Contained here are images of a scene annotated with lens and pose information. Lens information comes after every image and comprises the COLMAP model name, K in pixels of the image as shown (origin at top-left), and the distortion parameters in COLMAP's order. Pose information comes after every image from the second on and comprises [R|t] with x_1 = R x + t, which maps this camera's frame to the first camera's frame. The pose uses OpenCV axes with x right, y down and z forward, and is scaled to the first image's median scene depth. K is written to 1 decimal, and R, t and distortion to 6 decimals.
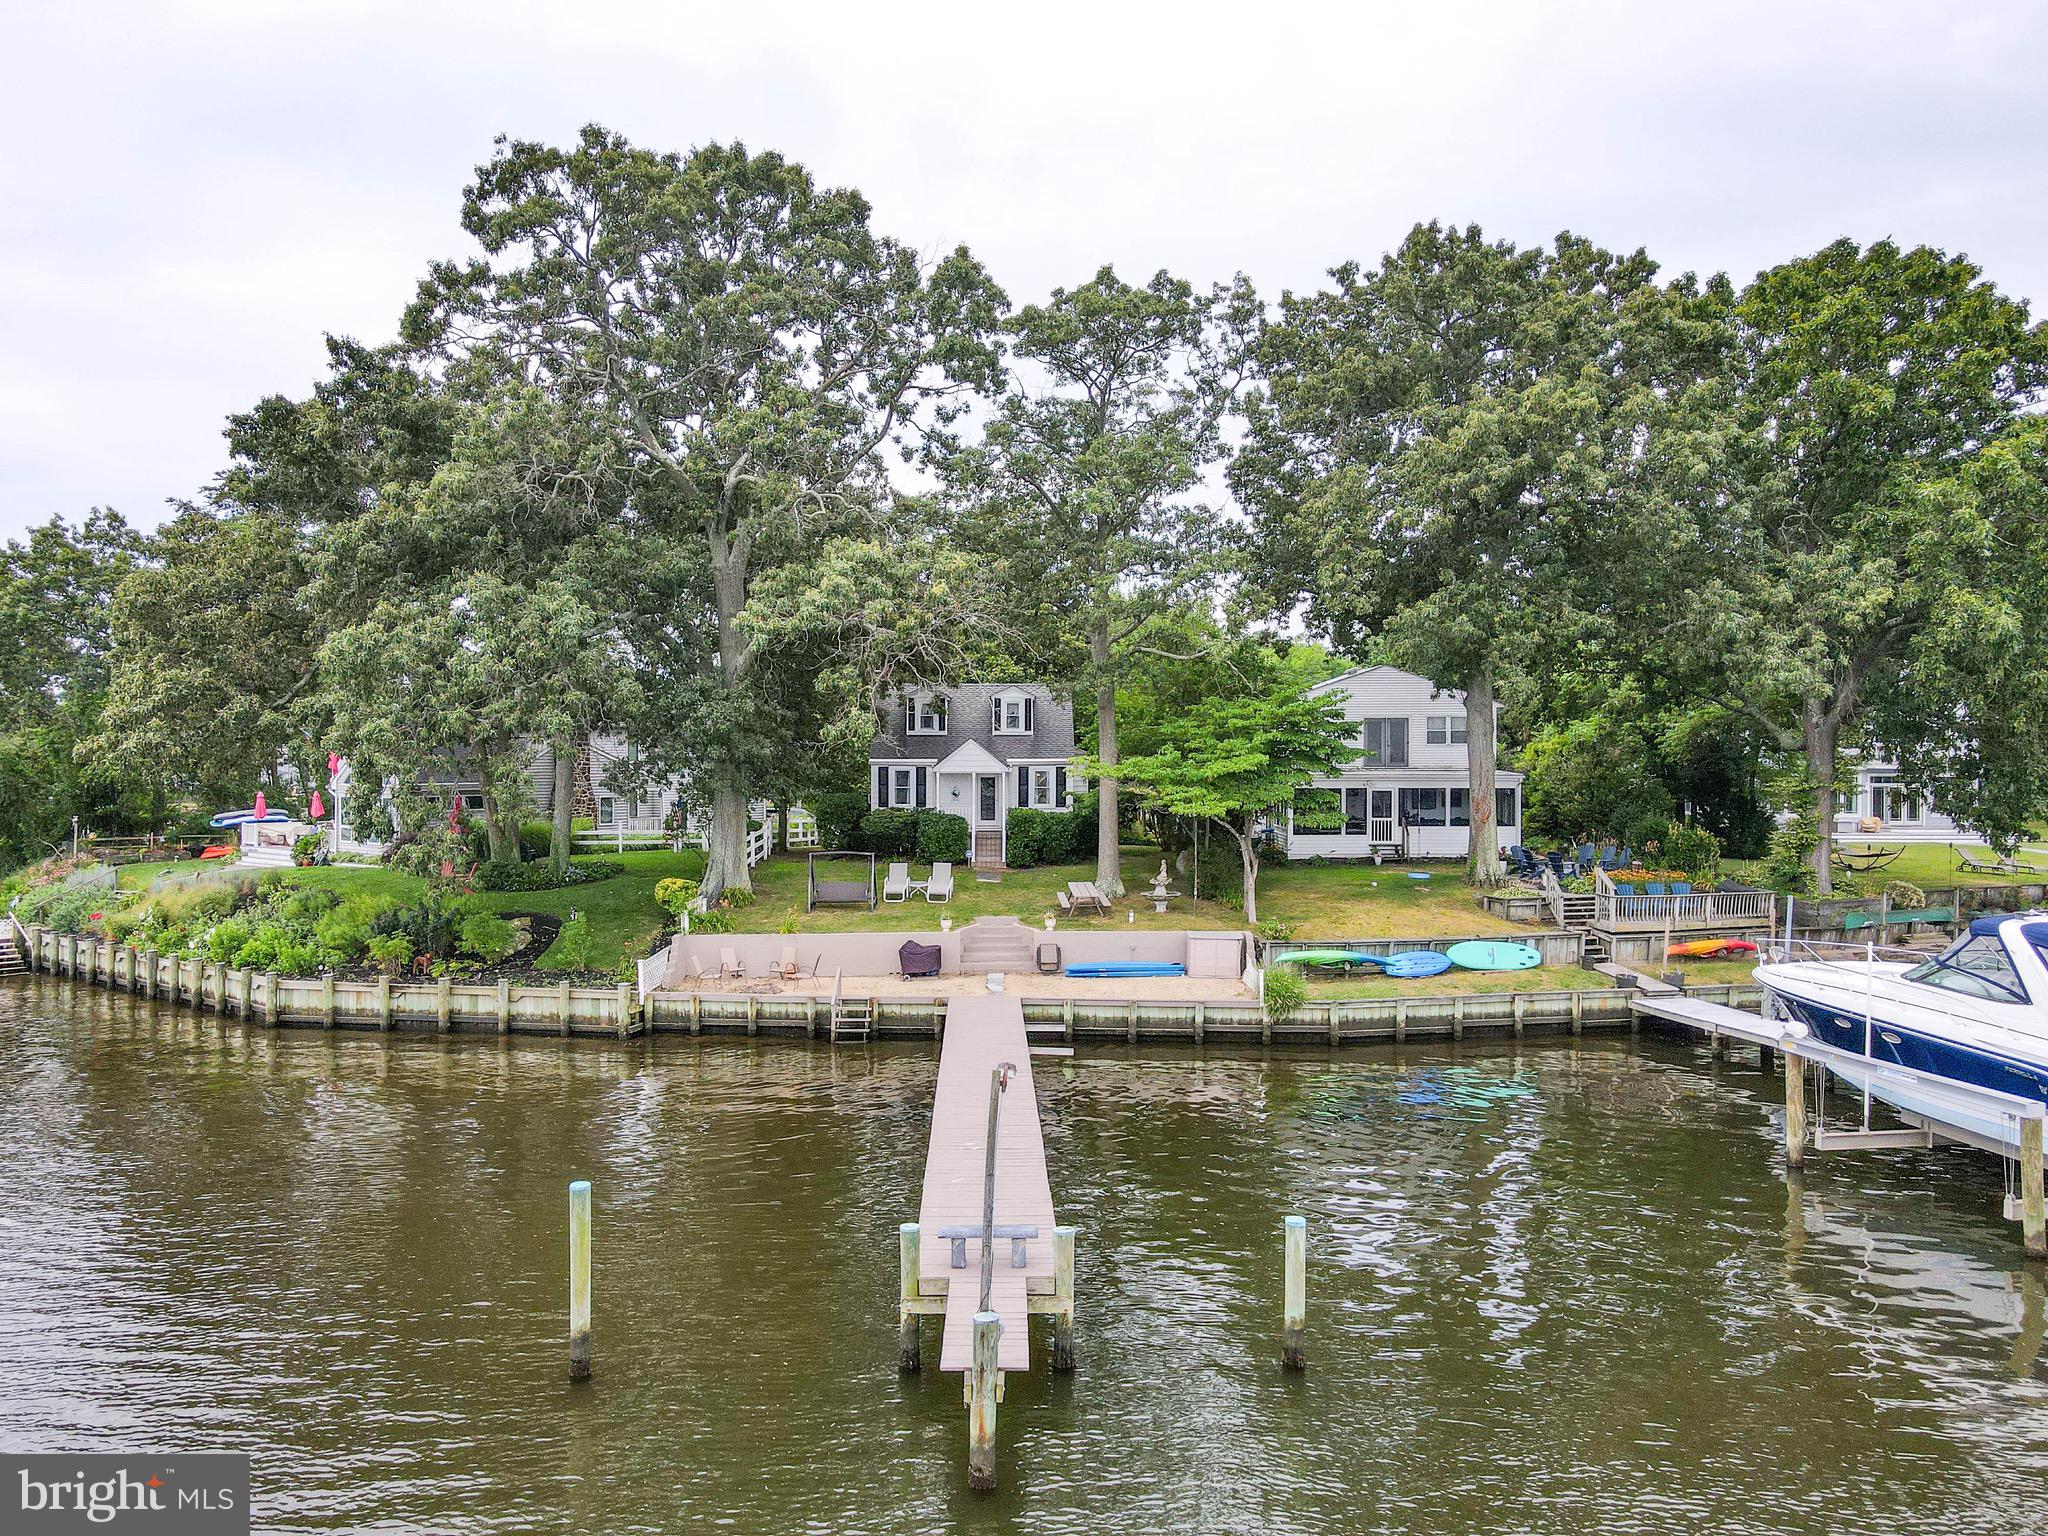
lens RADIAL K [[1509.7, 0, 1024.0], [0, 1509.7, 768.0], [0, 0, 1]] dist [0.001632, 0.000846]
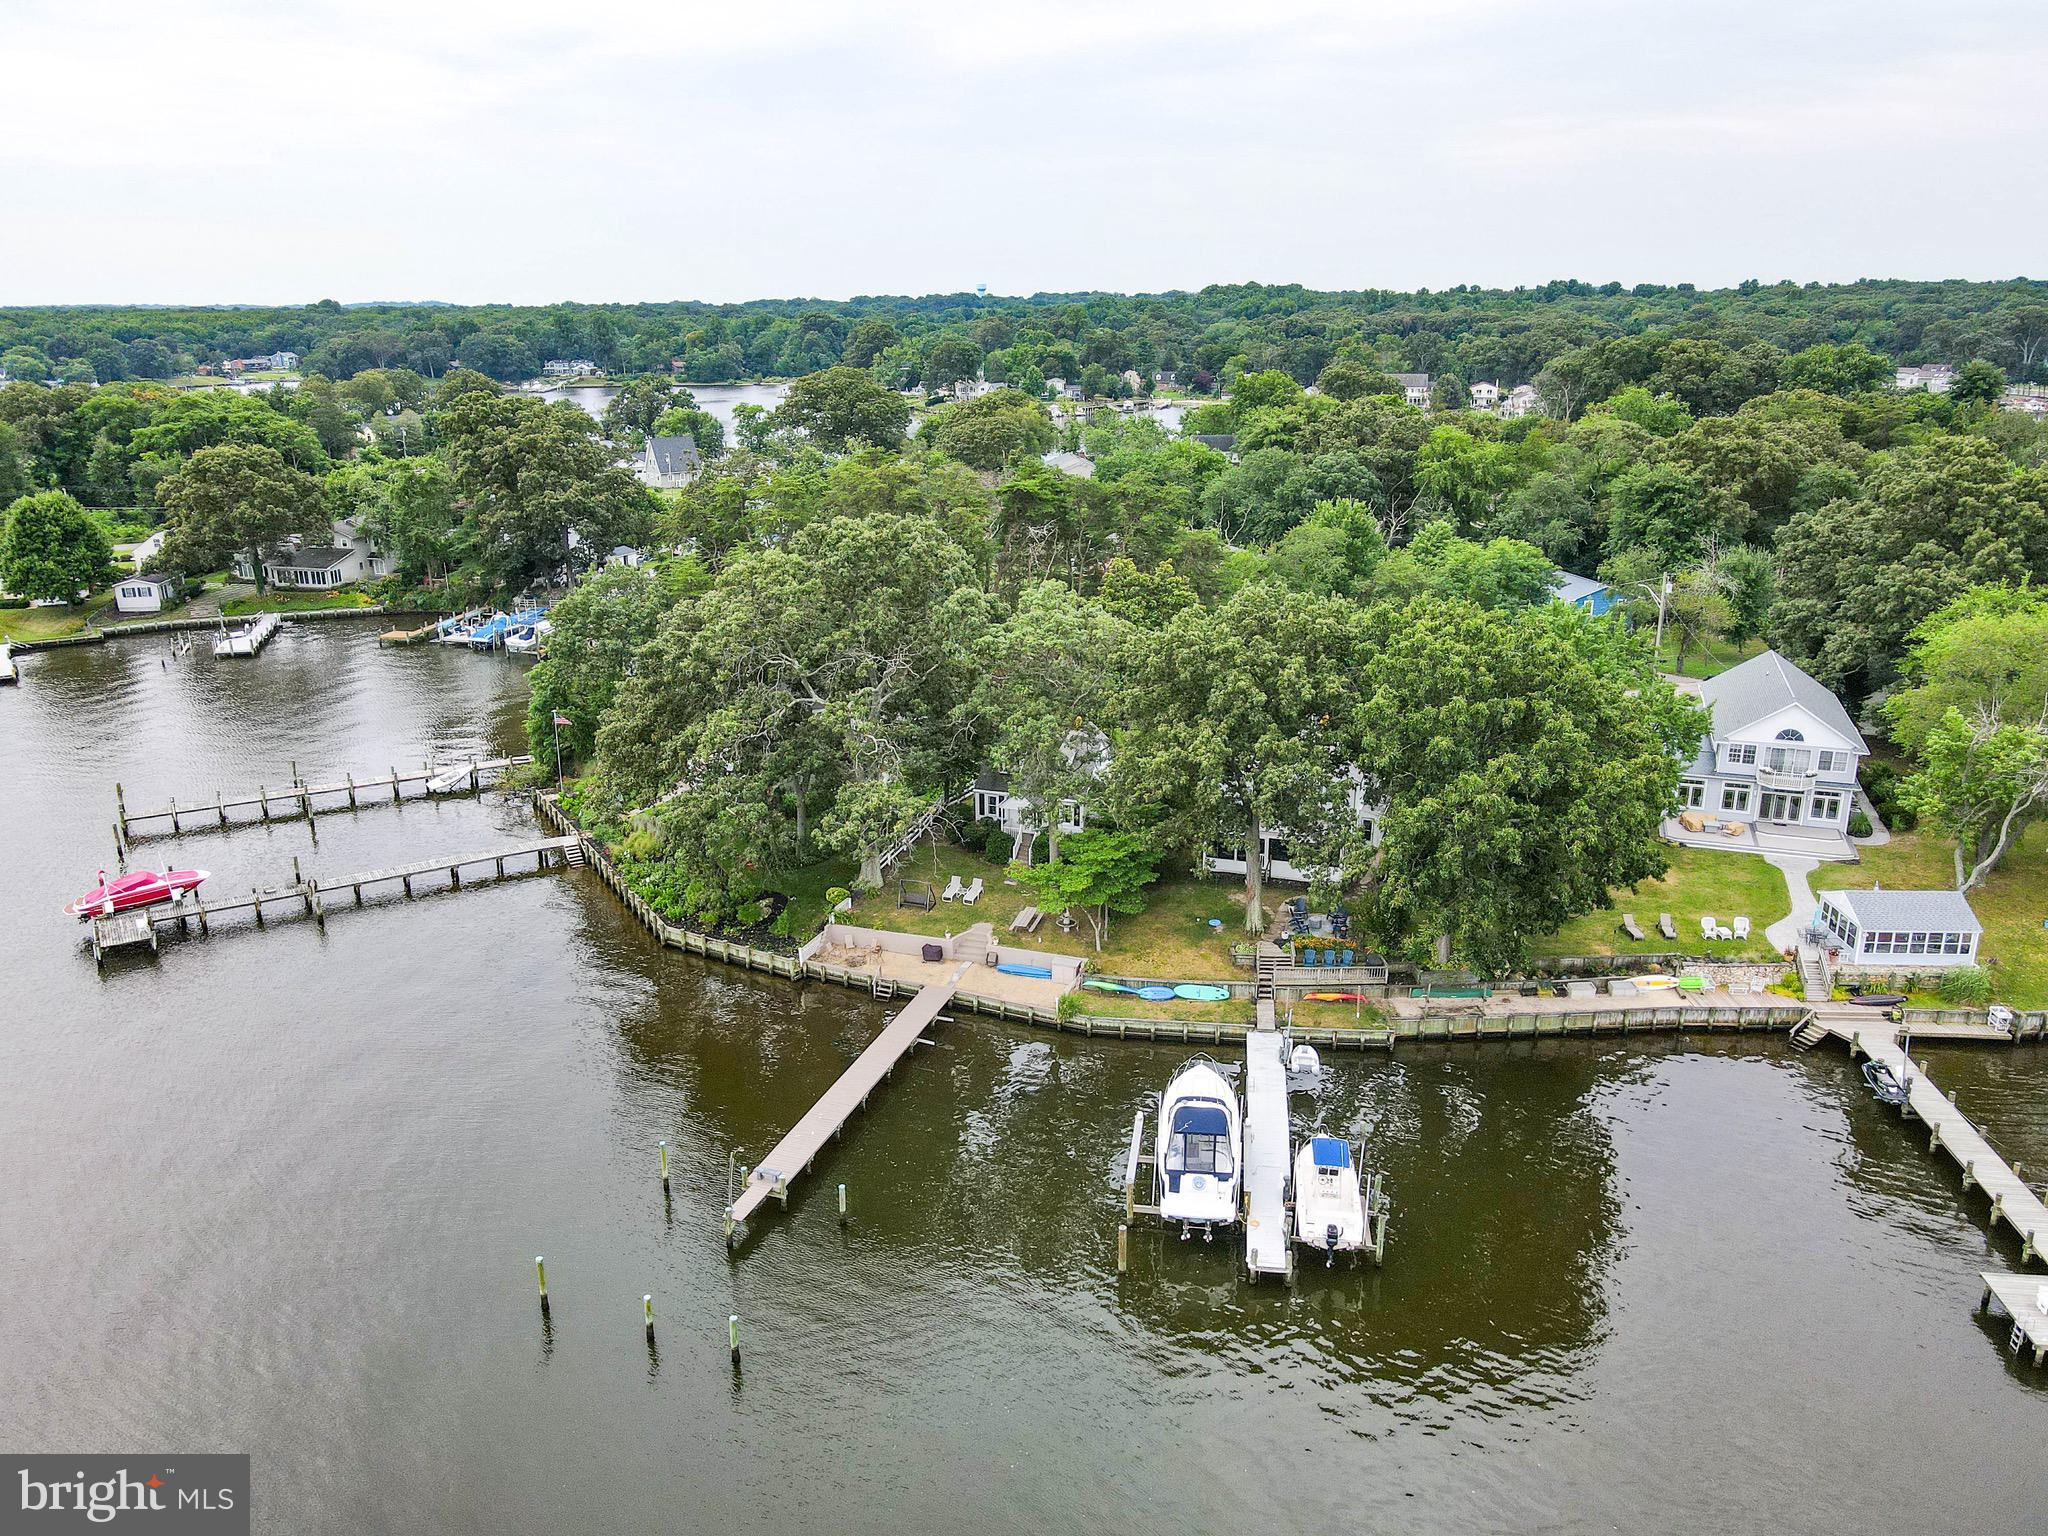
lens RADIAL K [[1509.7, 0, 1024.0], [0, 1509.7, 768.0], [0, 0, 1]] dist [0.001632, 0.000846]
pose [[0.939341, 0.096293, -0.329189, 0.534283], [-0.000700, 0.960317, 0.278910, -0.524555], [0.342983, -0.261761, 0.902133, -0.572555]]
